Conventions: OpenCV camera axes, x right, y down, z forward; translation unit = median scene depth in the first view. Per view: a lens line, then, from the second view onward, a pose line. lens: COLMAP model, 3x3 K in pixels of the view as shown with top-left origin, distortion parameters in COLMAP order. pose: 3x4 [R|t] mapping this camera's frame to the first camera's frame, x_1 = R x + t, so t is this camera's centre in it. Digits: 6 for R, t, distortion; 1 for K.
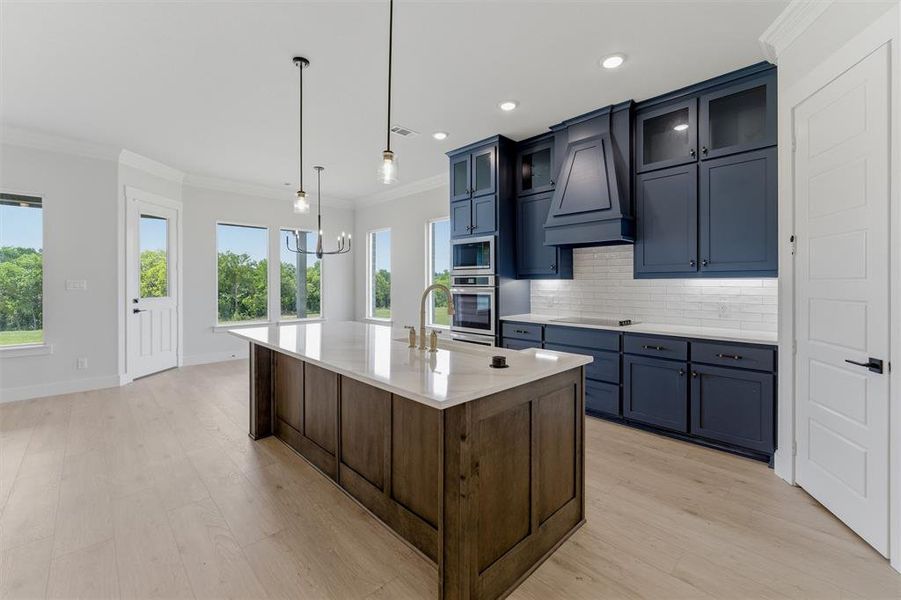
lens RADIAL K [[381.6, 0, 474.1], [0, 381.6, 282.9], [0, 0, 1]] dist [0.001613, -0.000151]
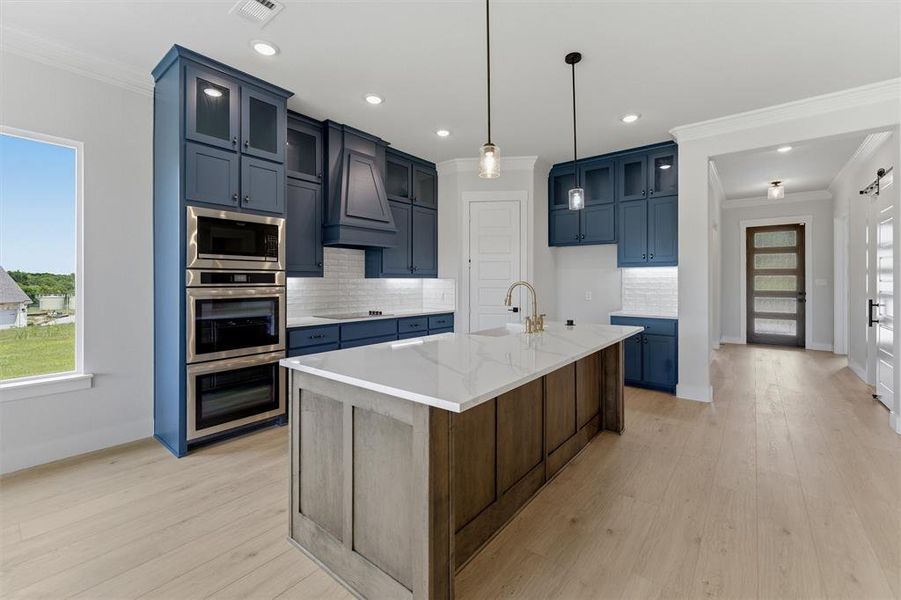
lens RADIAL K [[381.6, 0, 438.6], [0, 381.6, 281.4], [0, 0, 1]] dist [0.001613, -0.000151]
pose [[-0.084859, 0.001886, 0.996391, -0.942842], [0.001798, 0.999997, -0.001740, 0.002977], [-0.996391, 0.001644, -0.084862, 0.970408]]
